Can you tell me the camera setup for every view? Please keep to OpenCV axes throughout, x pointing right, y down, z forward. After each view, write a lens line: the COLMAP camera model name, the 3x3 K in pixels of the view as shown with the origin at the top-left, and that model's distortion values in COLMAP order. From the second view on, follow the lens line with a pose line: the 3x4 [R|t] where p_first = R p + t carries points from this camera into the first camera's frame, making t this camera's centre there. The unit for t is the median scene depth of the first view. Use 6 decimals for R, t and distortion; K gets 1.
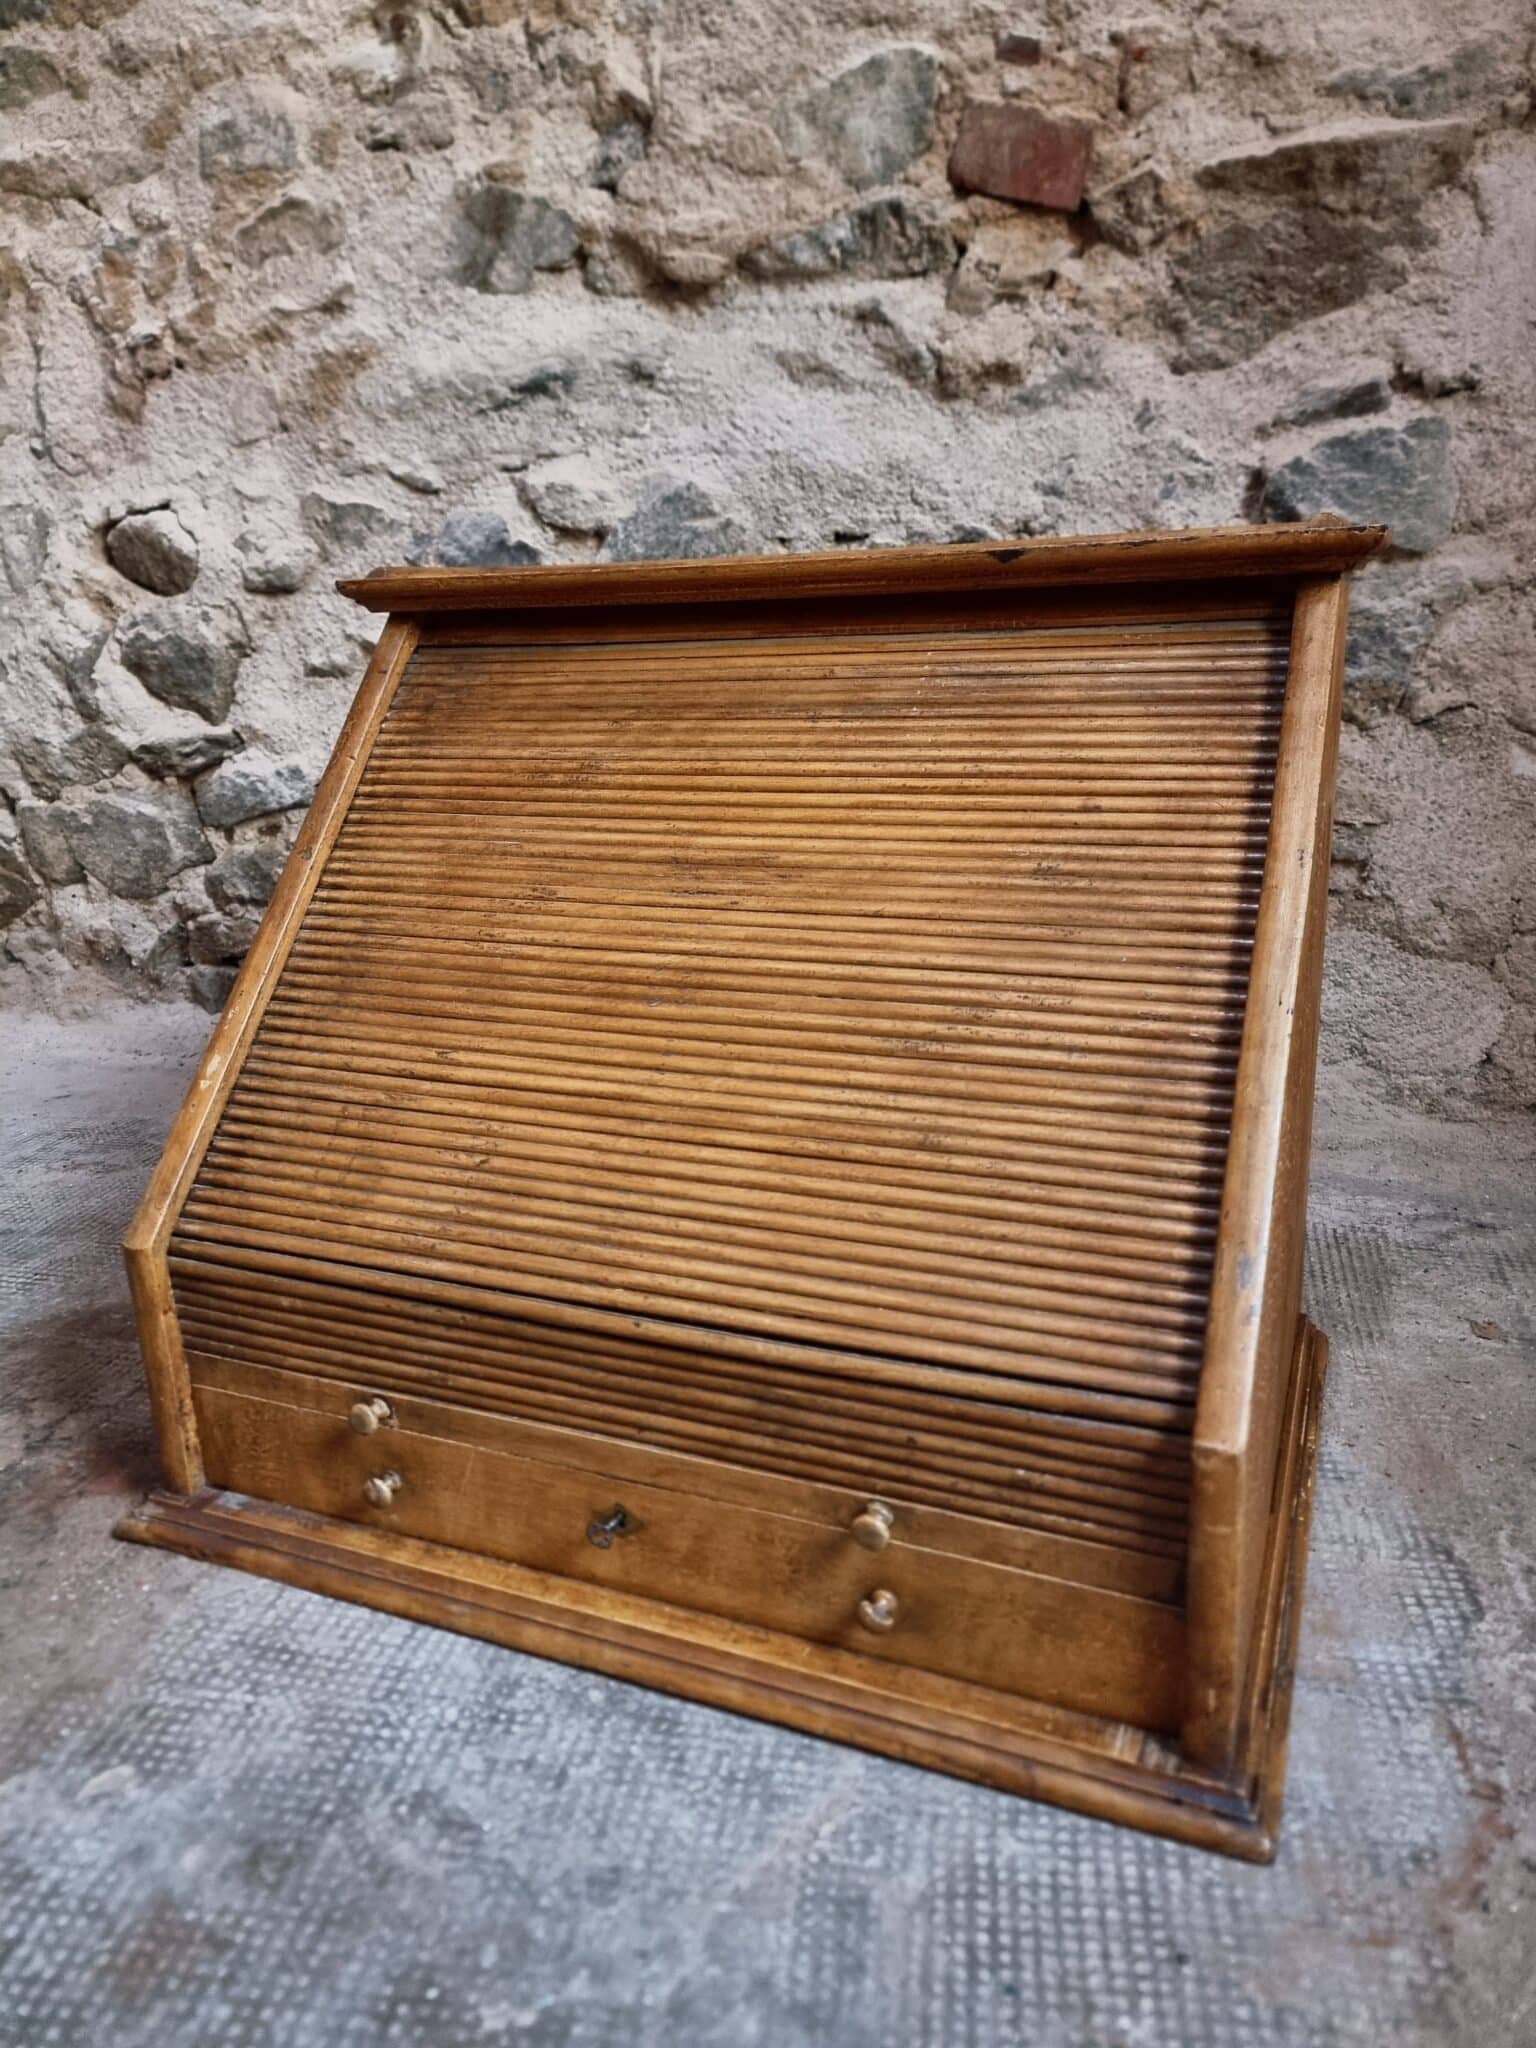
lens RADIAL K [[1417.3, 0, 774.5], [0, 1417.3, 1027.1], [0, 0, 1]] dist [0.059115, -0.055506]
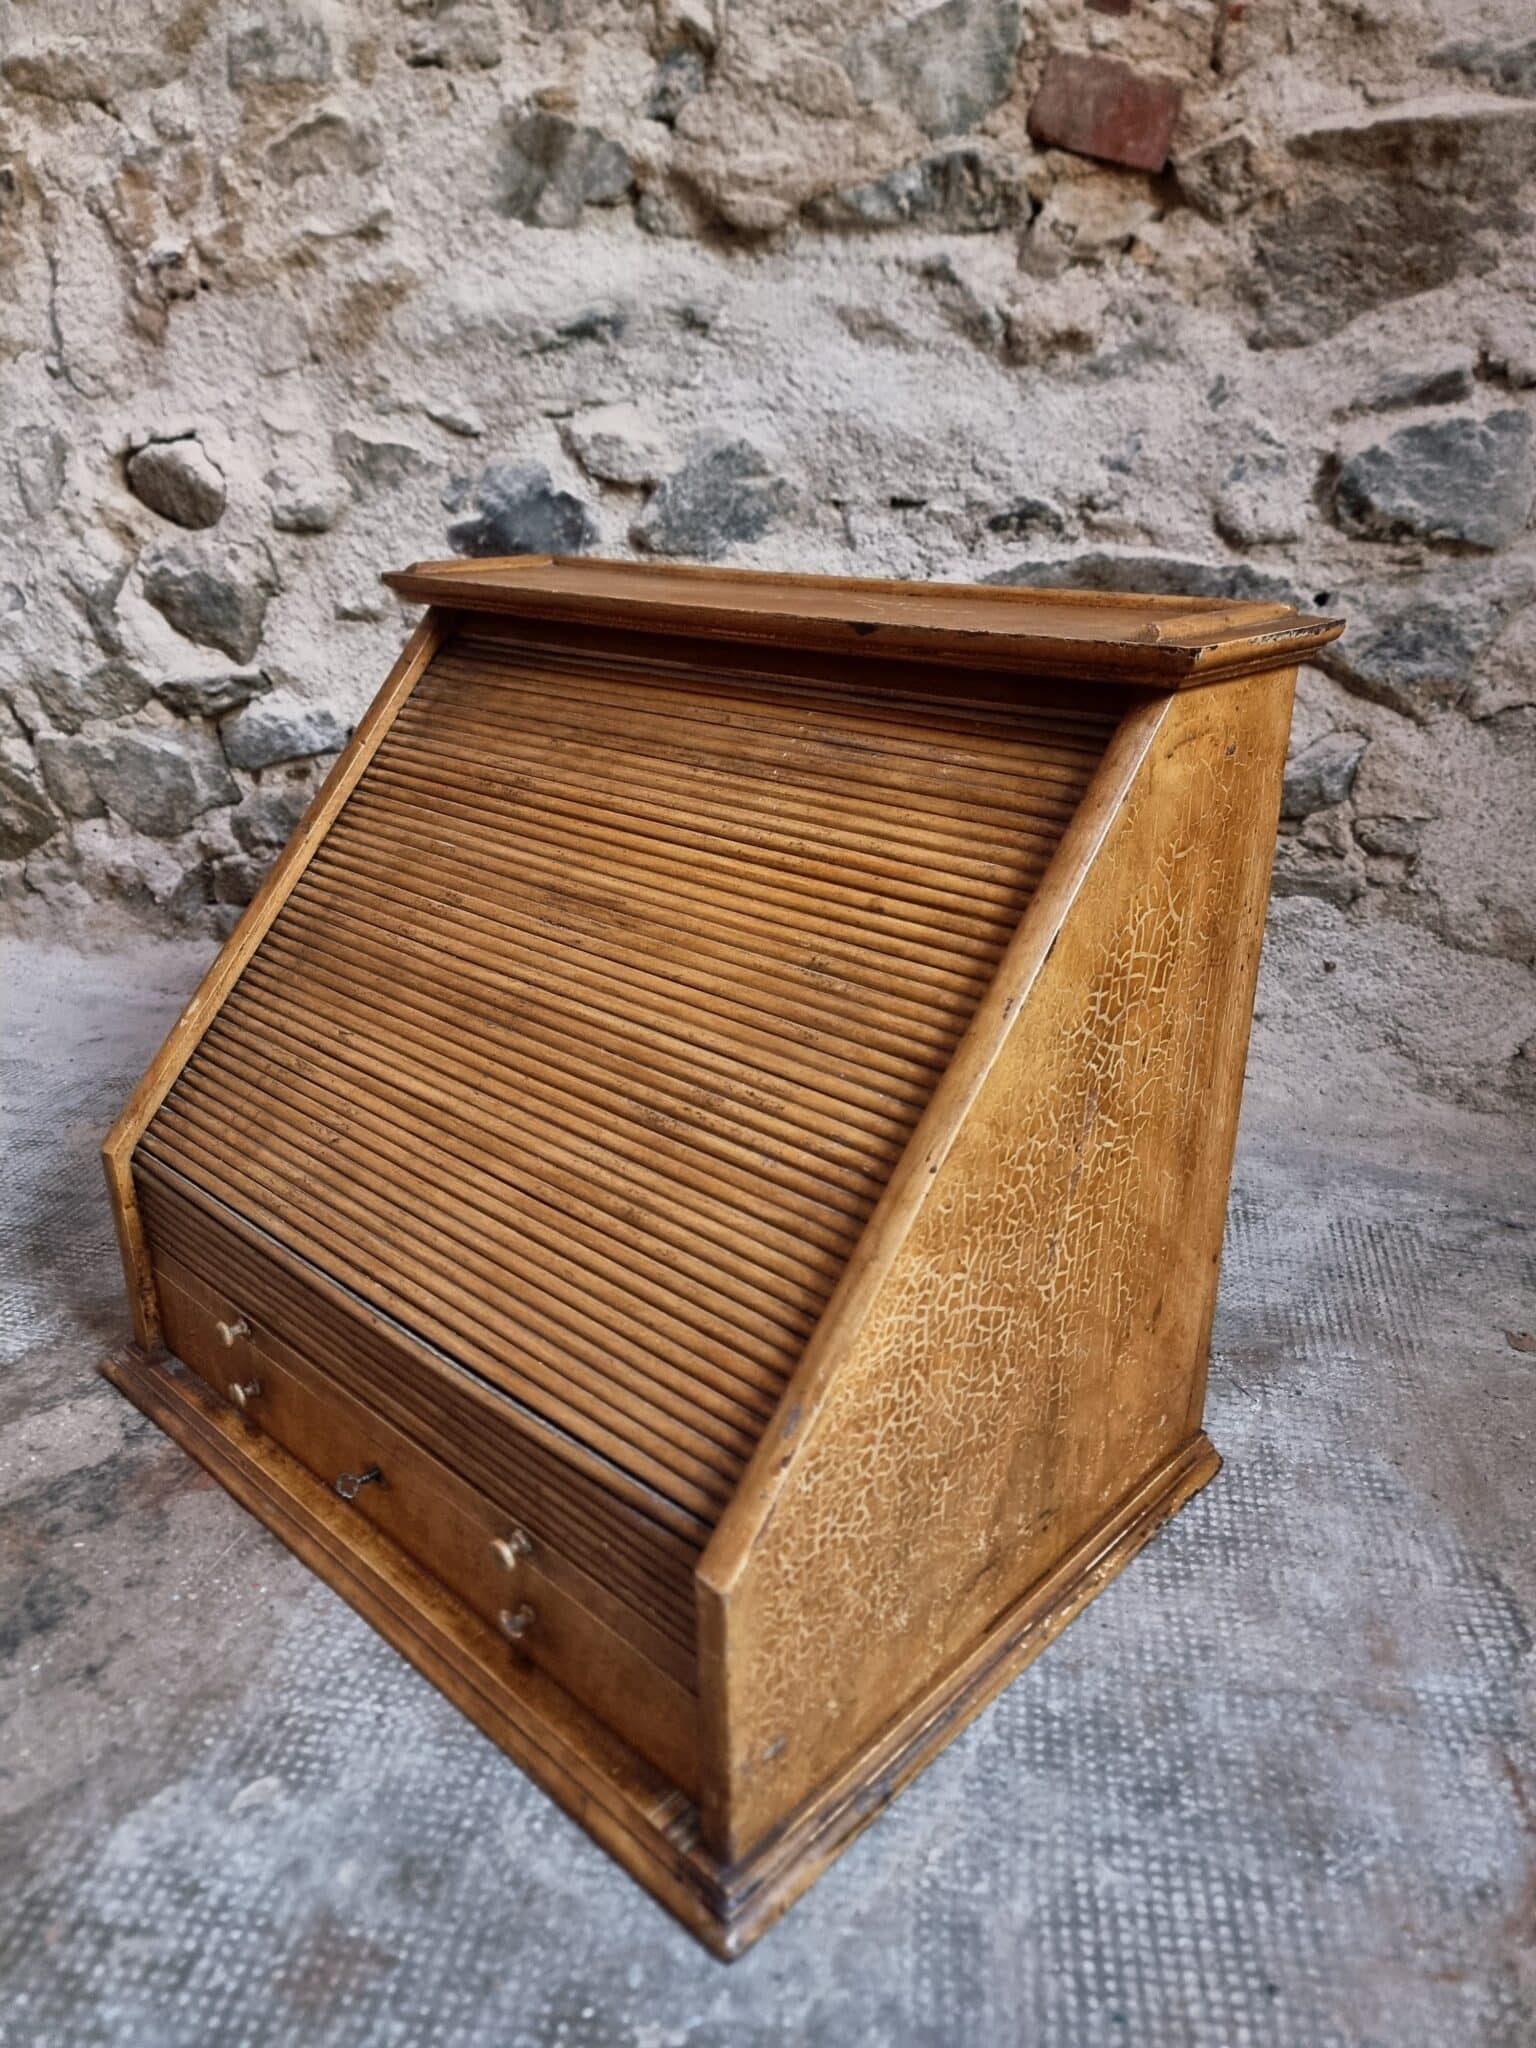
lens RADIAL K [[1419.2, 0, 760.9], [0, 1419.2, 1033.1], [0, 0, 1]] dist [0.057019, -0.053654]
pose [[0.999675, 0.019511, 0.016431, -0.057490], [-0.020933, 0.995602, 0.091318, -0.070780], [-0.014577, -0.091632, 0.995686, -0.009044]]
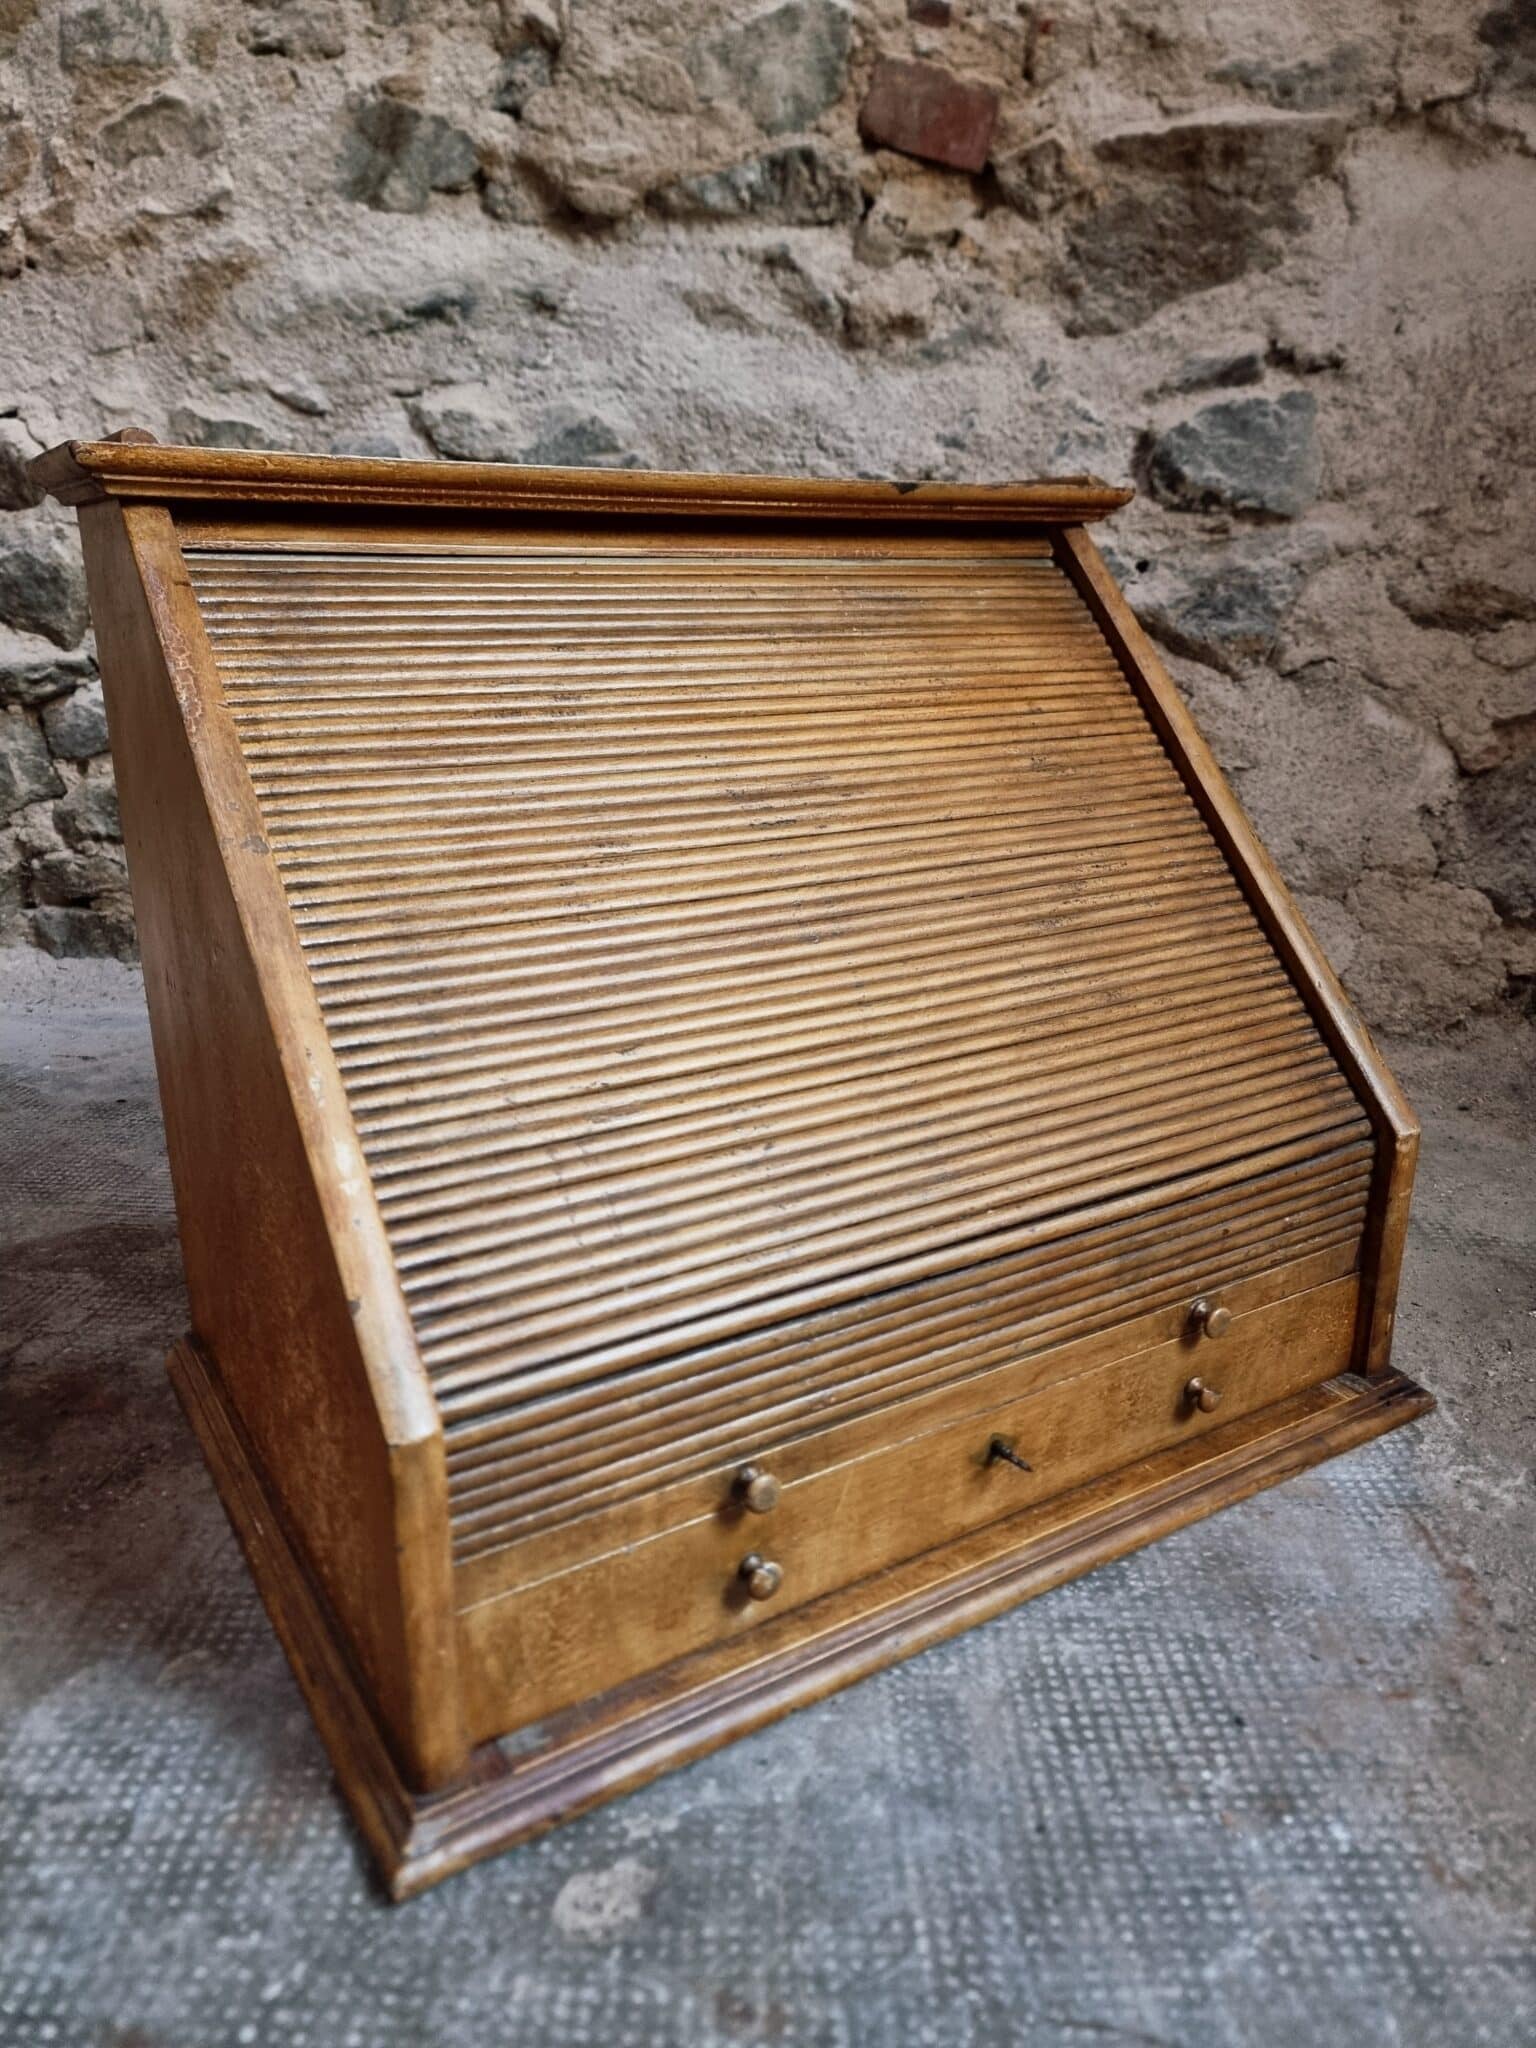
lens RADIAL K [[1419.2, 0, 760.9], [0, 1419.2, 1033.1], [0, 0, 1]] dist [0.057019, -0.053654]
pose [[0.988239, -0.009593, 0.152614, -0.105541], [0.006821, 0.999802, 0.018677, 0.034559], [-0.152763, -0.017416, 0.988109, -0.019504]]
